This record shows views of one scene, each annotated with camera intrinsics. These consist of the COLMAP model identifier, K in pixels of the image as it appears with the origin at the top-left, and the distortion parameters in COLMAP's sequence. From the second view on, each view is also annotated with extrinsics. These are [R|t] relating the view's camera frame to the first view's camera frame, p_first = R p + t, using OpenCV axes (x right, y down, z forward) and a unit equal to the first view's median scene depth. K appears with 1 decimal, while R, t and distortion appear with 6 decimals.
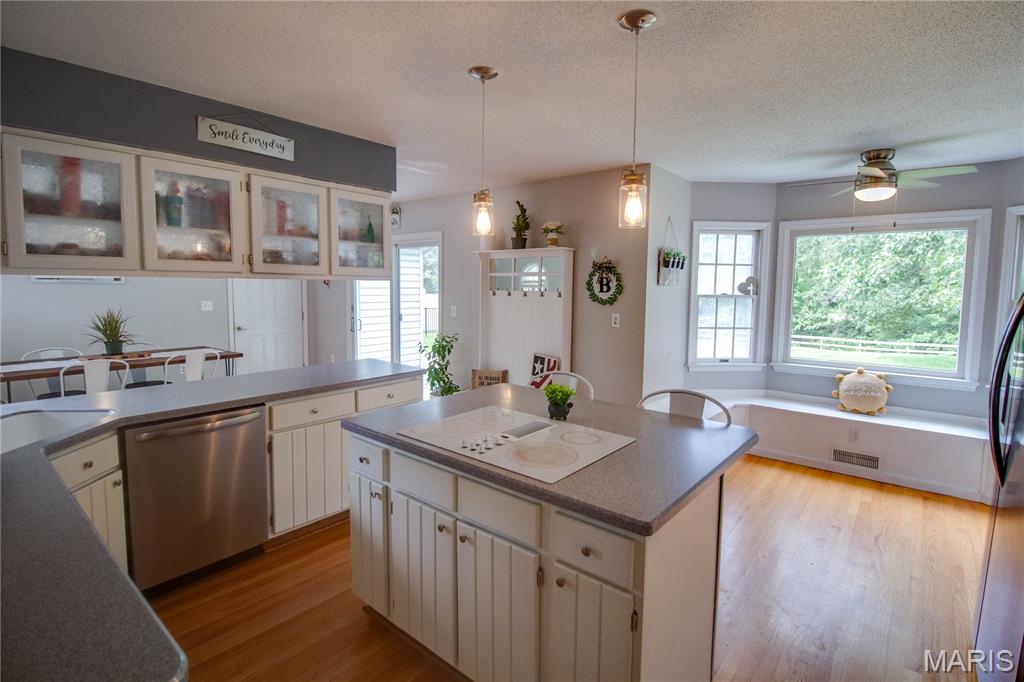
lens RADIAL K [[499.9, 0, 514.2], [0, 499.9, 331.7], [0, 0, 1]] dist [-0.002071, -0.000554]
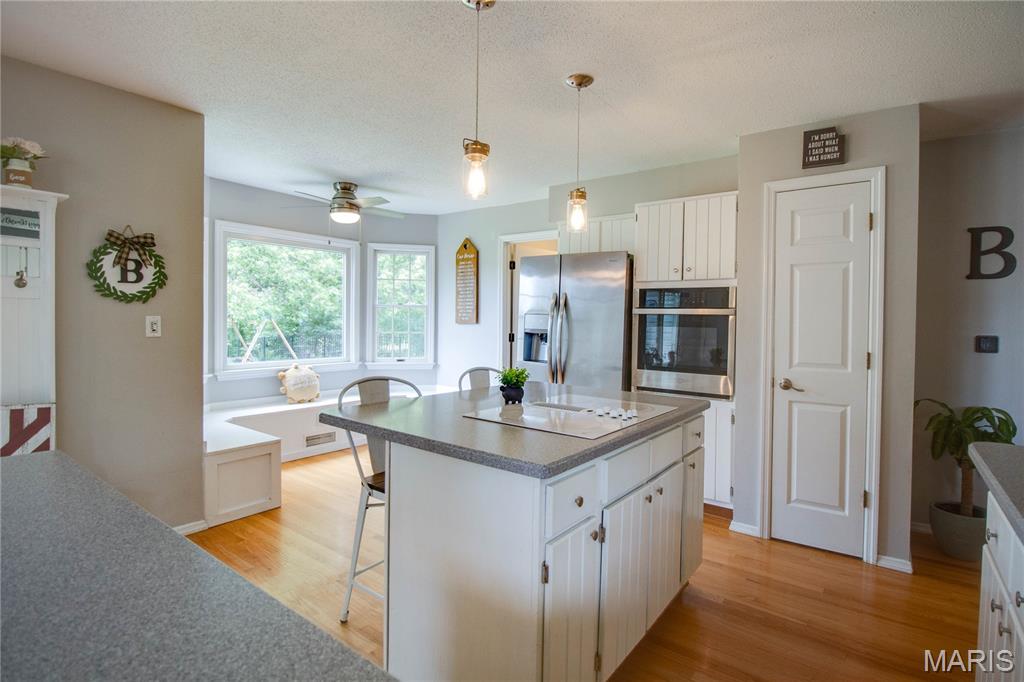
lens RADIAL K [[499.9, 0, 514.2], [0, 499.9, 331.7], [0, 0, 1]] dist [-0.002071, -0.000554]
pose [[-0.041112, -0.032653, 0.998621, -0.462622], [0.080992, 0.996068, 0.035904, -0.000678], [-0.995866, 0.082357, -0.038306, 0.540059]]
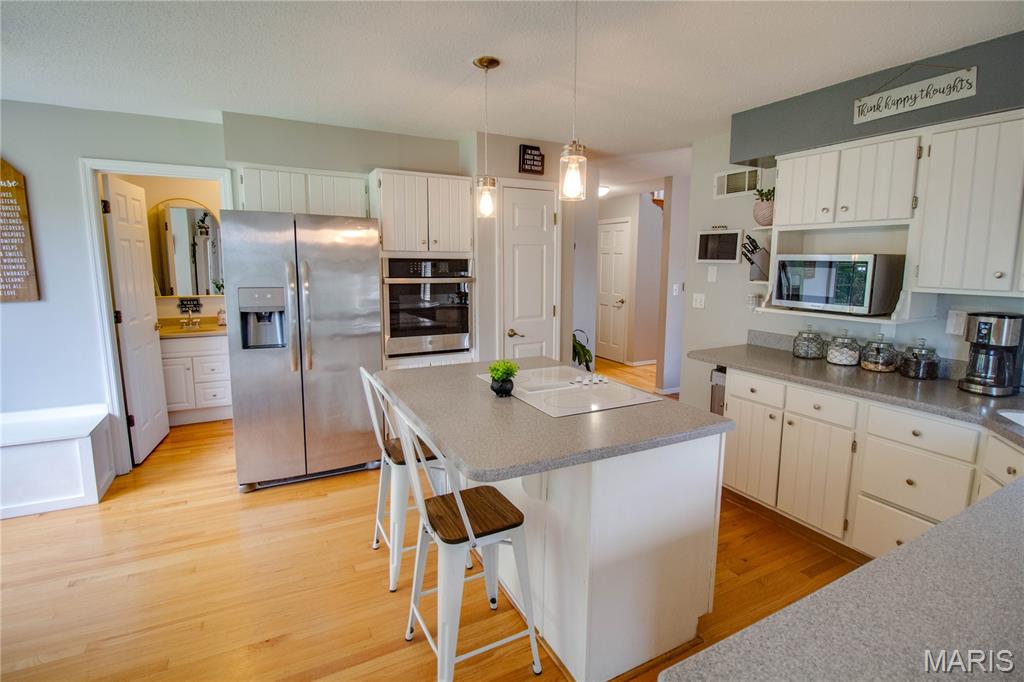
lens RADIAL K [[491.8, 0, 522.9], [0, 491.8, 330.9], [0, 0, 1]] dist [-0.027556, -0.000084]
pose [[-0.928048, -0.070542, 0.365719, -0.152430], [0.019298, 0.971475, 0.236355, -0.093415], [-0.371960, 0.226406, -0.900215, 0.962680]]
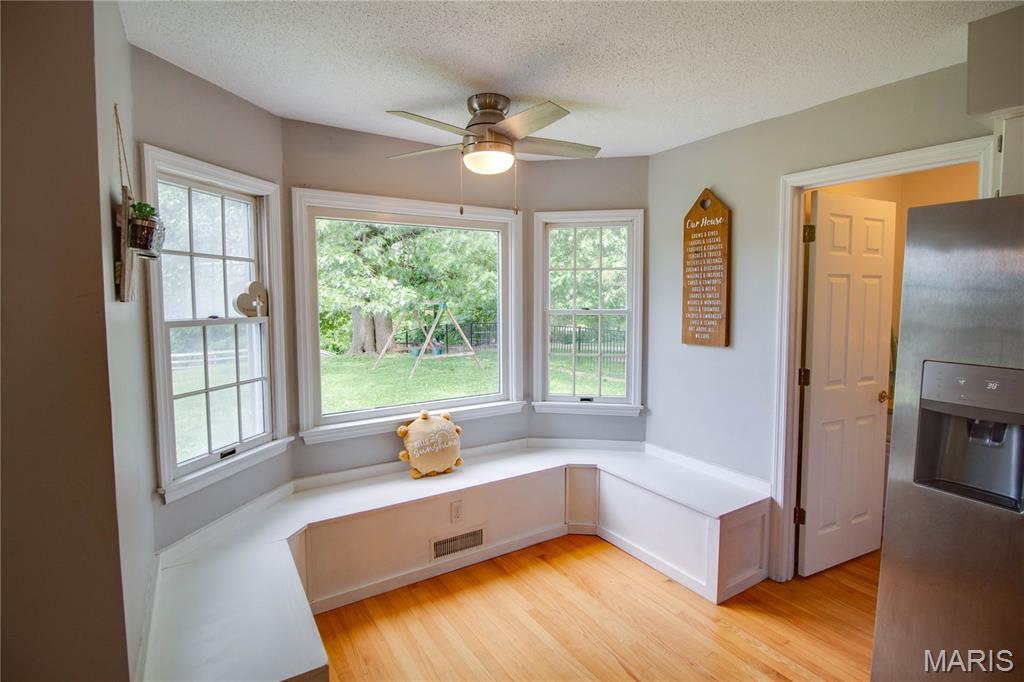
lens RADIAL K [[499.9, 0, 514.2], [0, 499.9, 331.7], [0, 0, 1]] dist [-0.002071, -0.000554]
pose [[0.301932, -0.073323, 0.950506, 0.056367], [0.097105, 0.994217, 0.045849, -0.061728], [-0.948371, 0.078456, 0.307306, 0.645713]]
